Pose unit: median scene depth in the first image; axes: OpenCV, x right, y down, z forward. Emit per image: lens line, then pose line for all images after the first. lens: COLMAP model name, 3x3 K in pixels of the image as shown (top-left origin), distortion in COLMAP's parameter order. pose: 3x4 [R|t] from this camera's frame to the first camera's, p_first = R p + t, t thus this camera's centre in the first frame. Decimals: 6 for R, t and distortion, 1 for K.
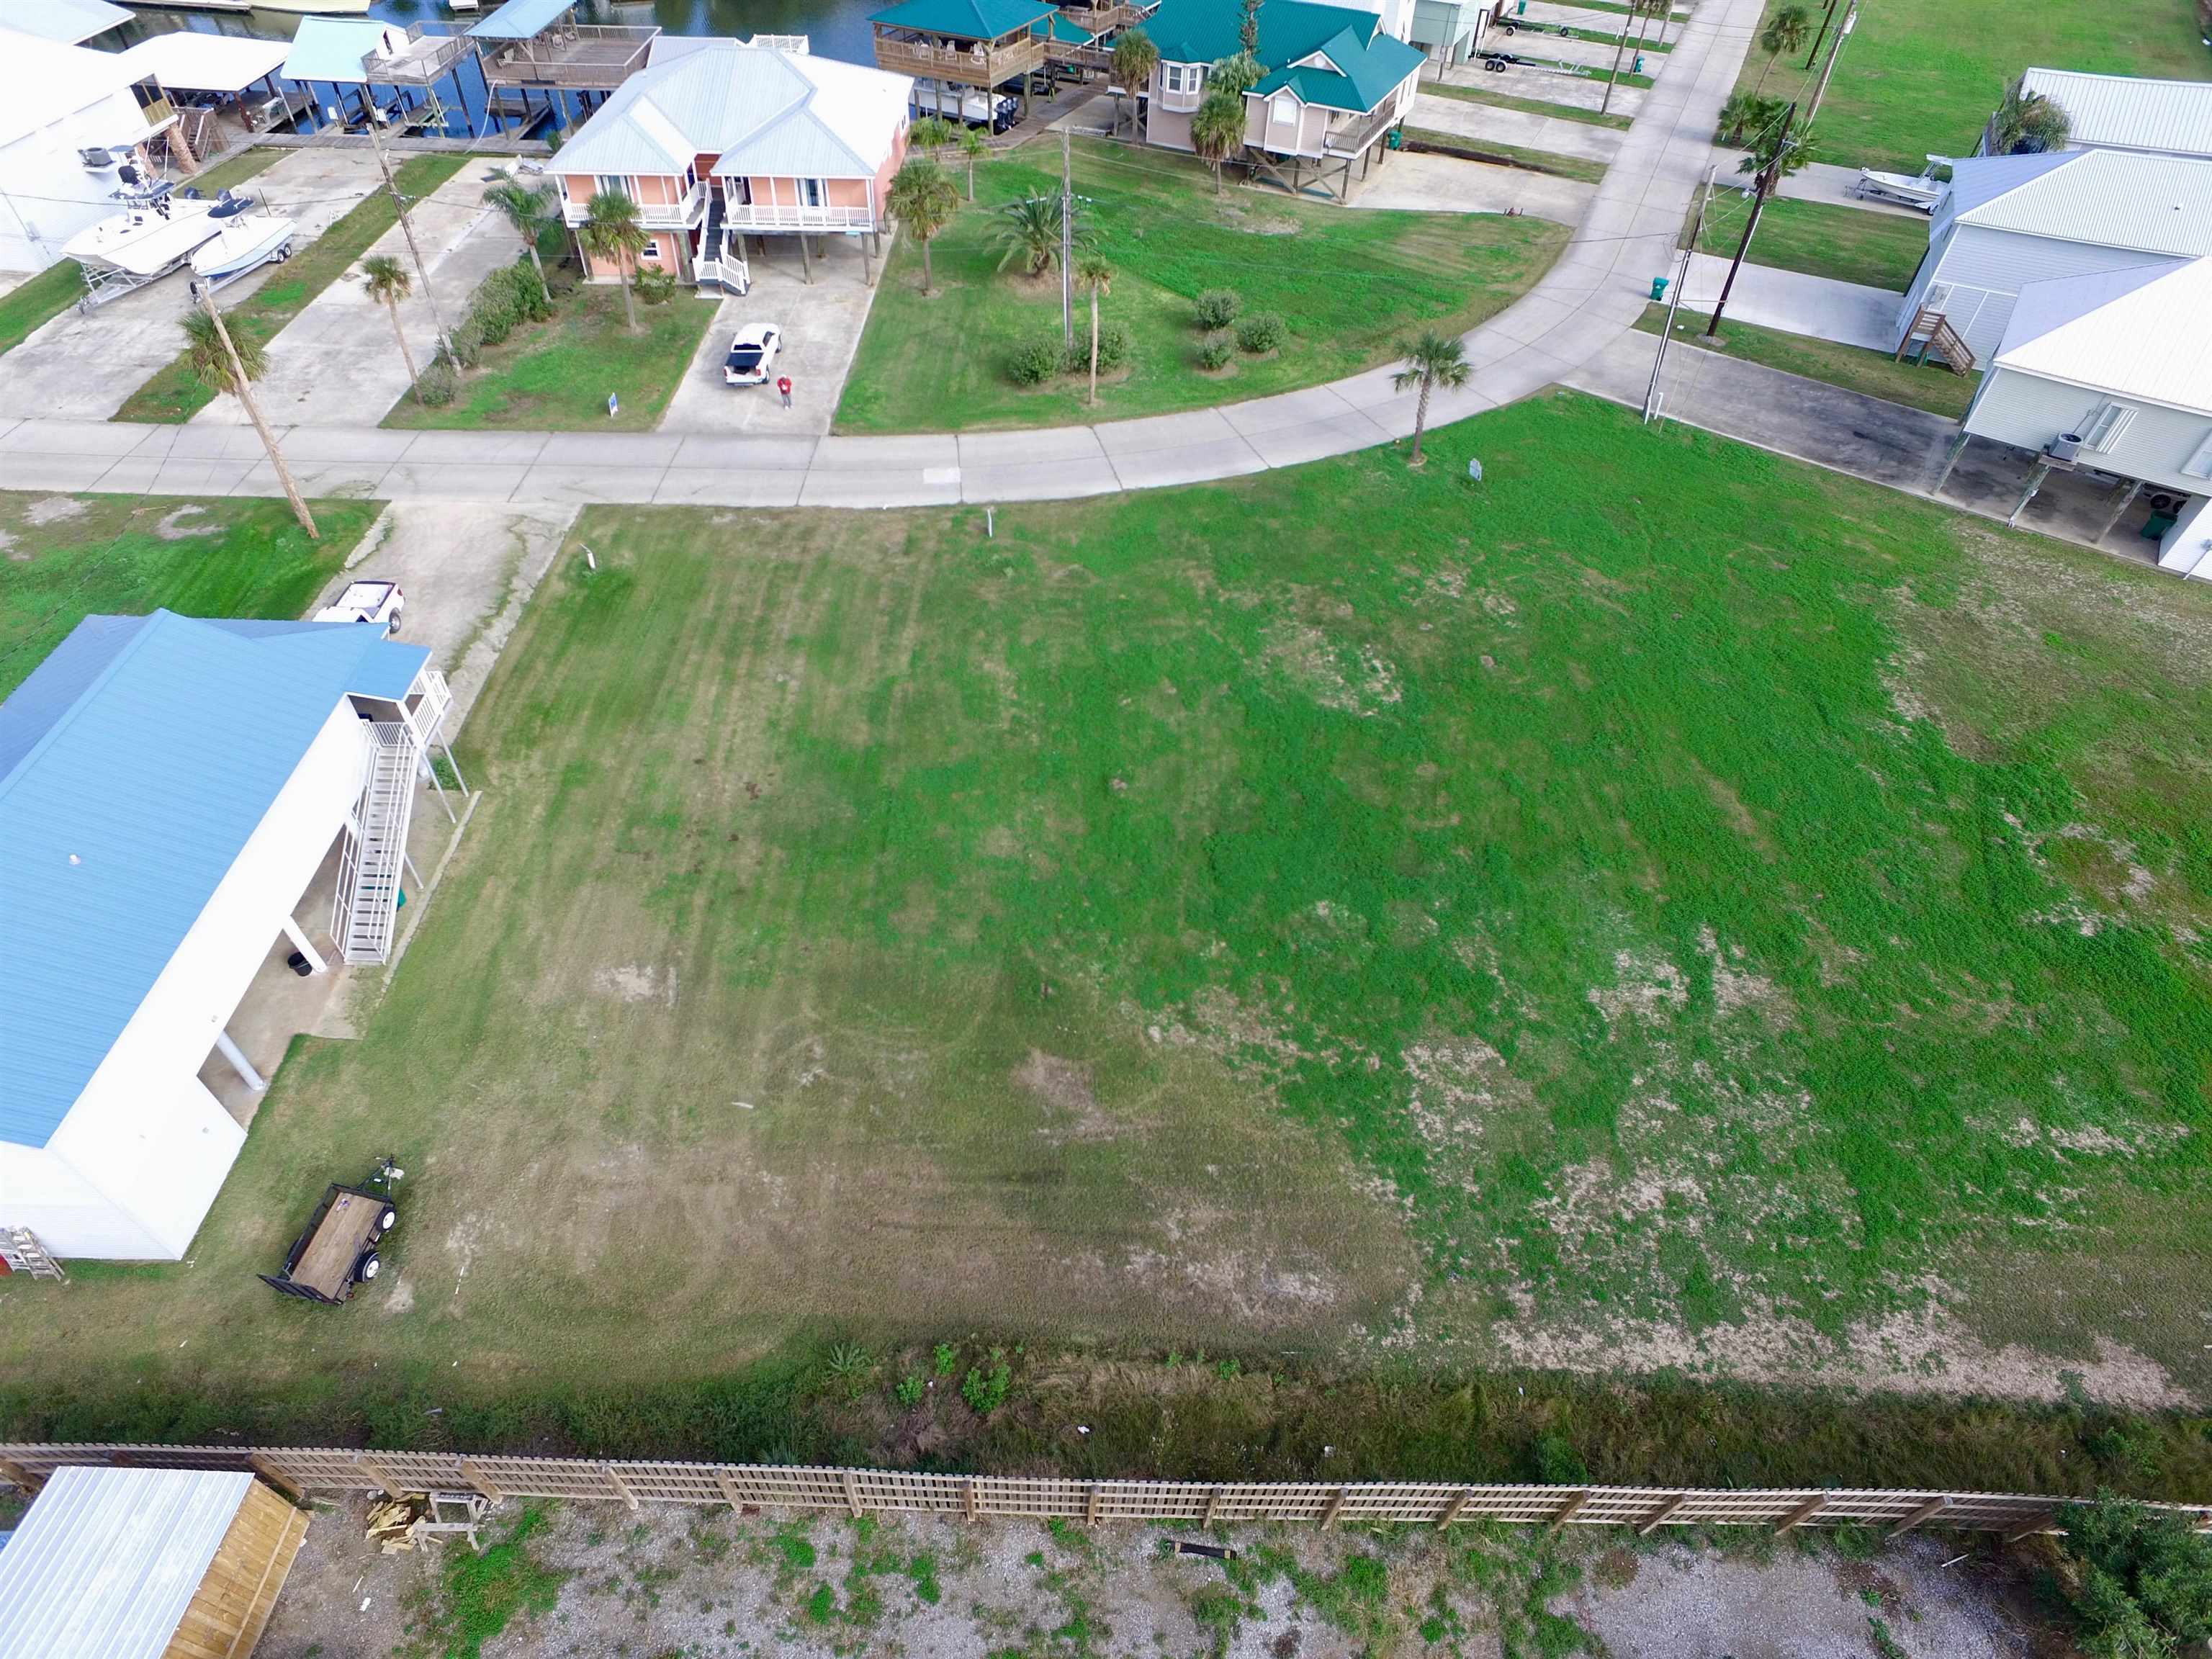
lens RADIAL K [[1287.0, 0, 1089.5], [0, 1287.0, 820.3], [0, 0, 1]] dist [-0.122120, 0.089355]
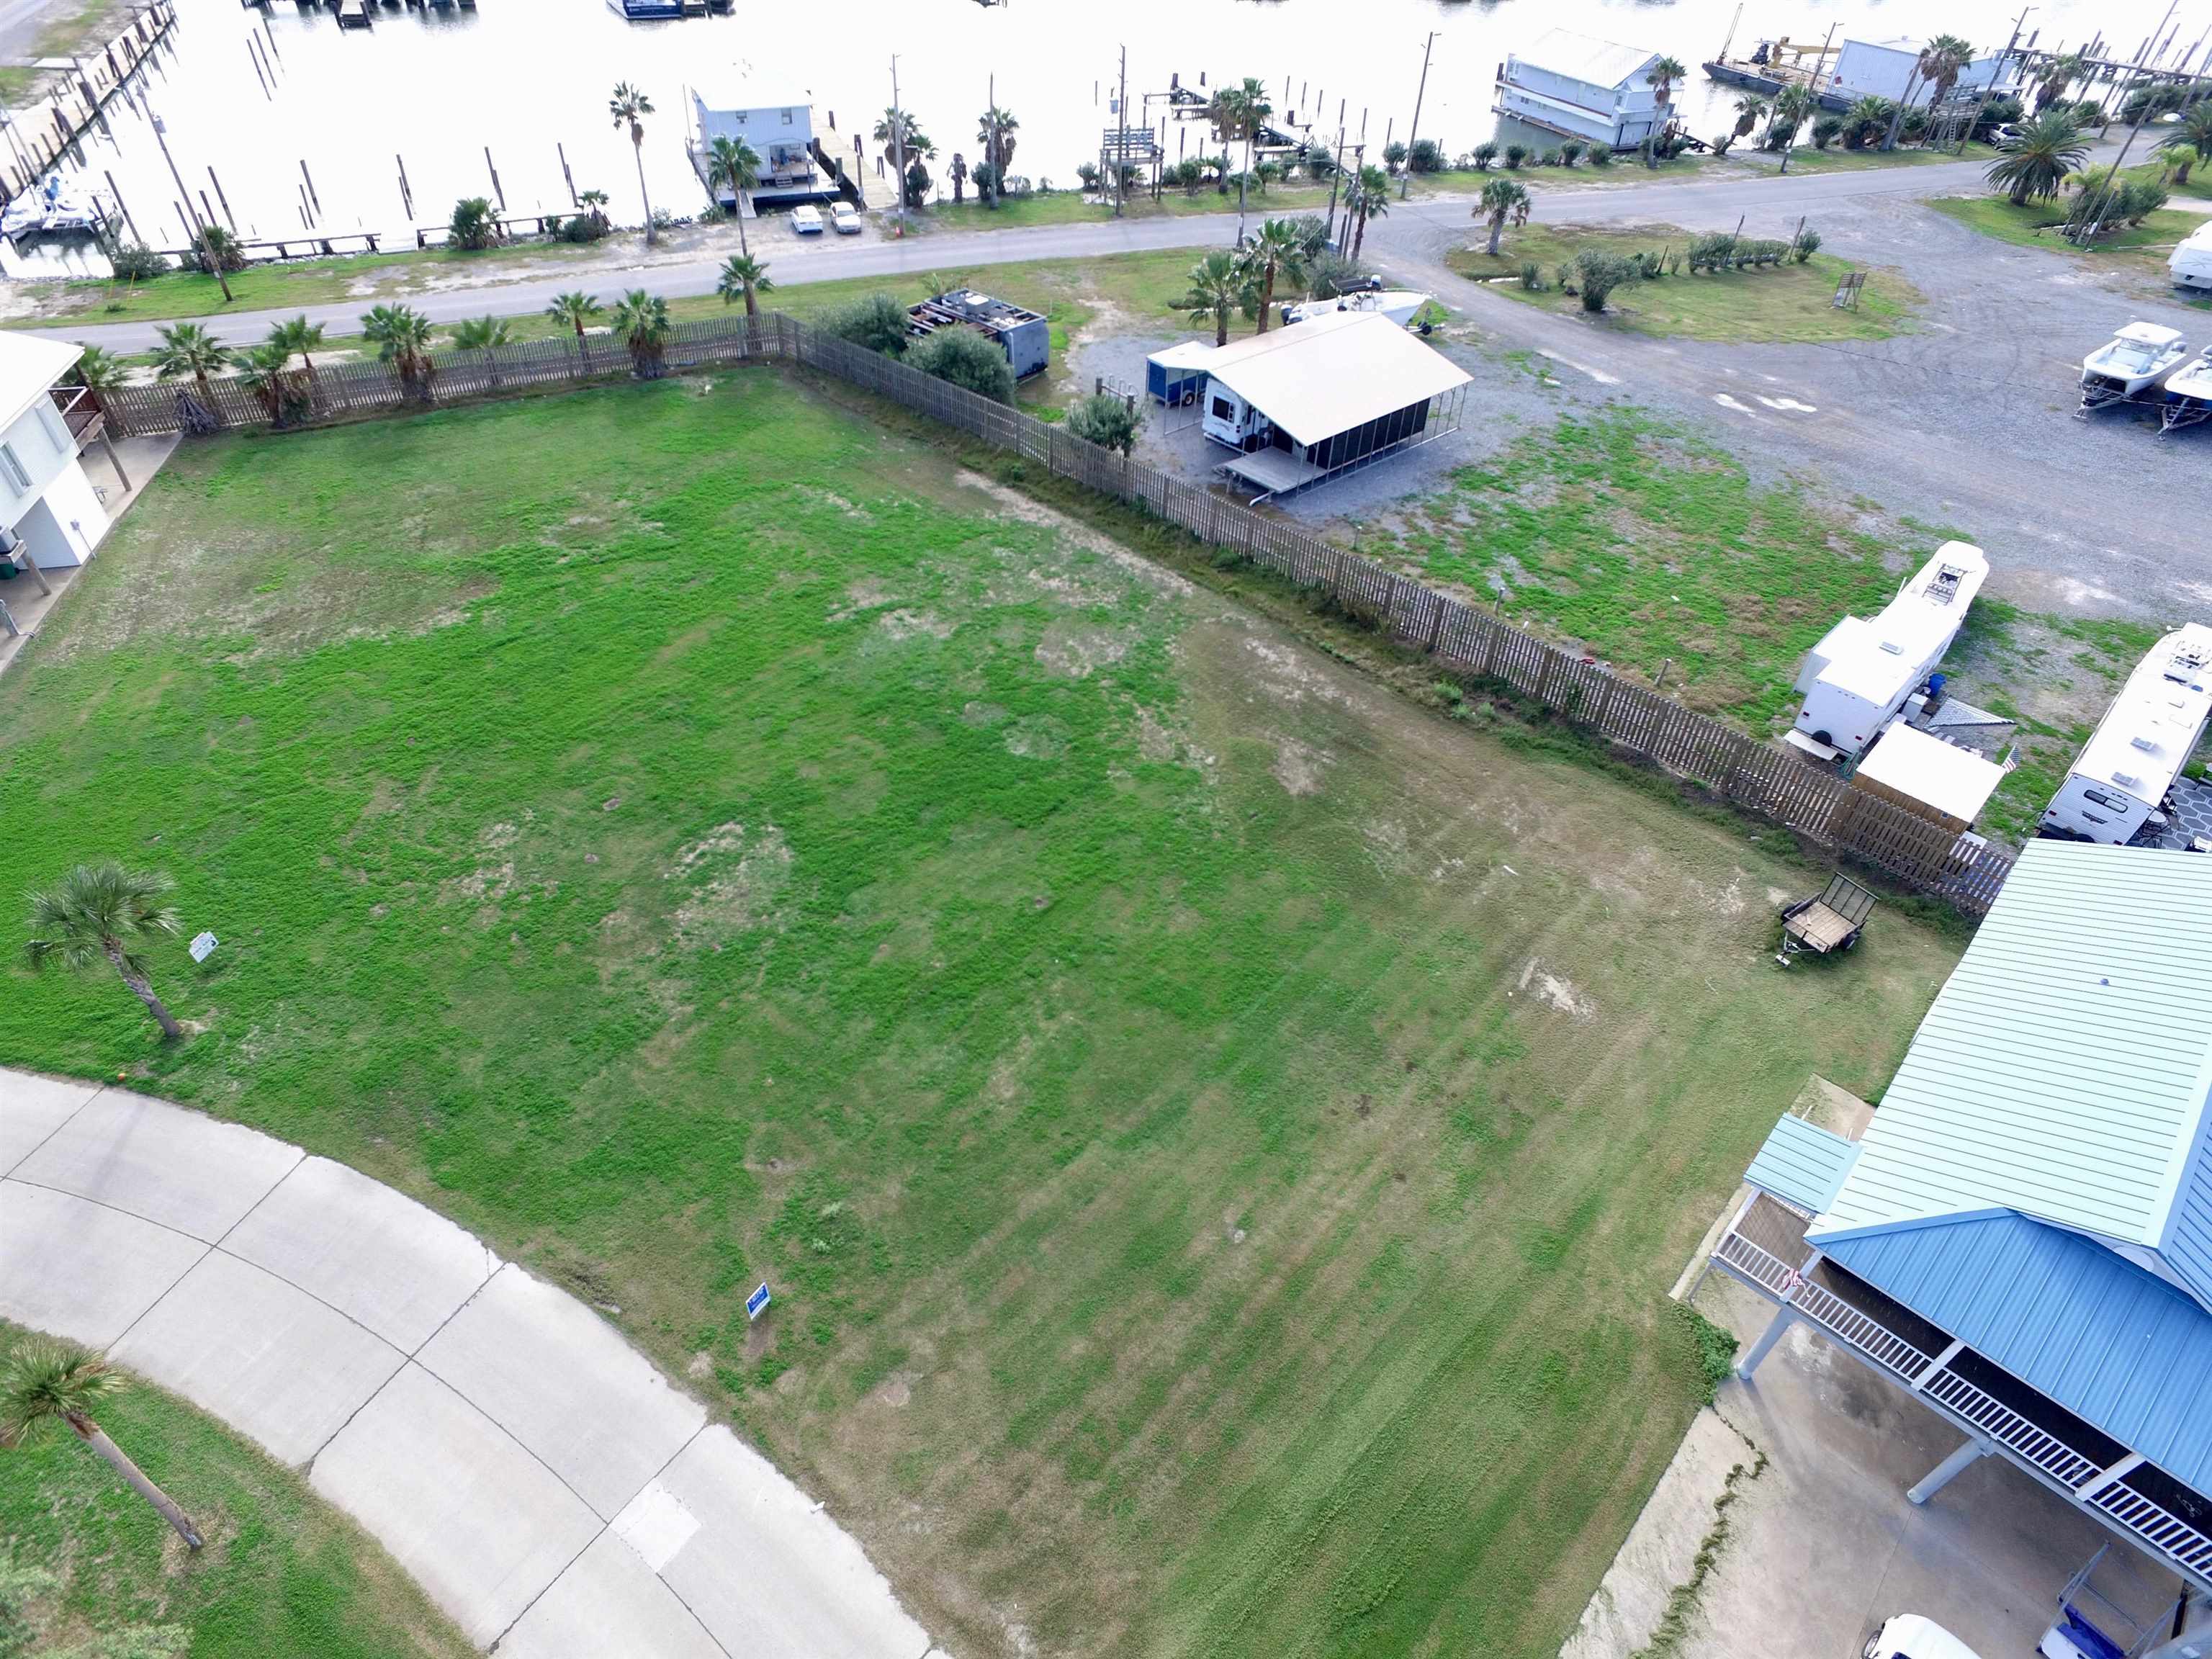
lens RADIAL K [[1287.0, 0, 1089.5], [0, 1287.0, 820.3], [0, 0, 1]] dist [-0.122120, 0.089355]
pose [[-0.732047, -0.480277, 0.483159, -0.422886], [0.452382, 0.187577, 0.871875, -0.827808], [-0.509371, 0.856825, 0.079953, 0.813507]]
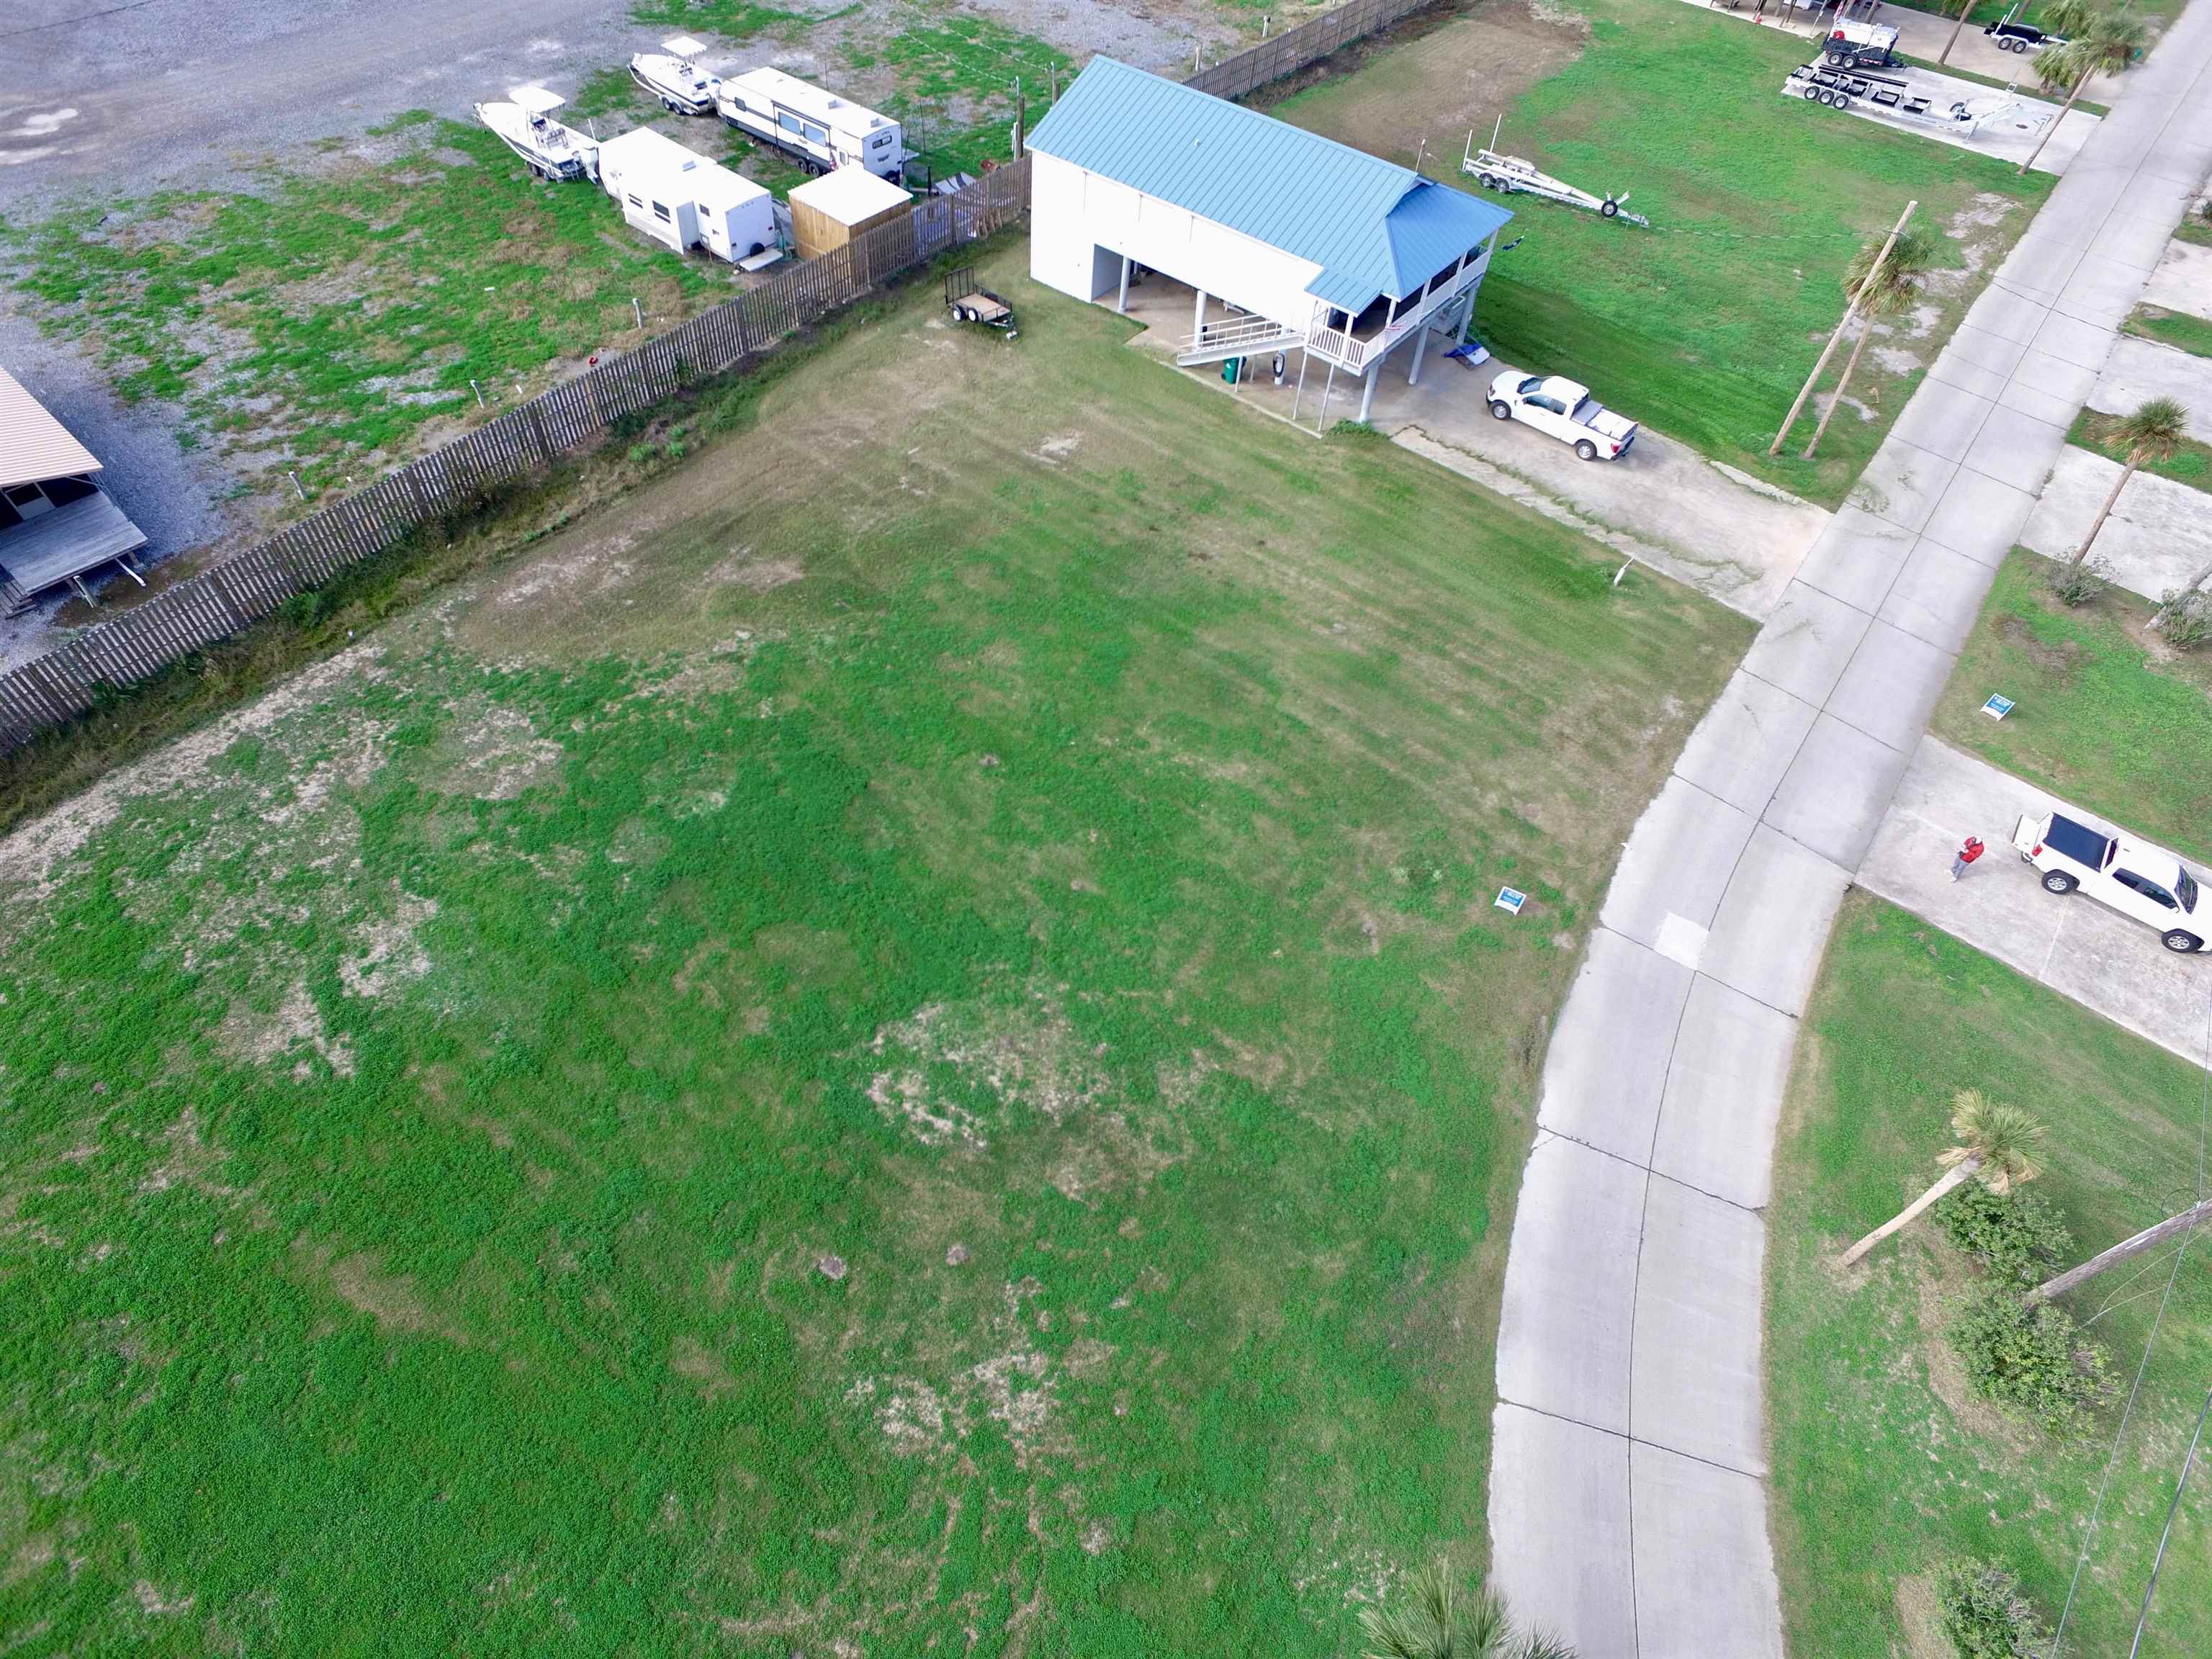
lens RADIAL K [[1282.6, 0, 1090.9], [0, 1282.6, 824.5], [0, 0, 1]] dist [-0.119347, 0.085601]
pose [[-0.603491, 0.588707, -0.537794, 0.469968], [-0.616288, 0.083585, 0.783072, -0.741033], [0.505952, 0.804013, 0.312370, 0.755201]]
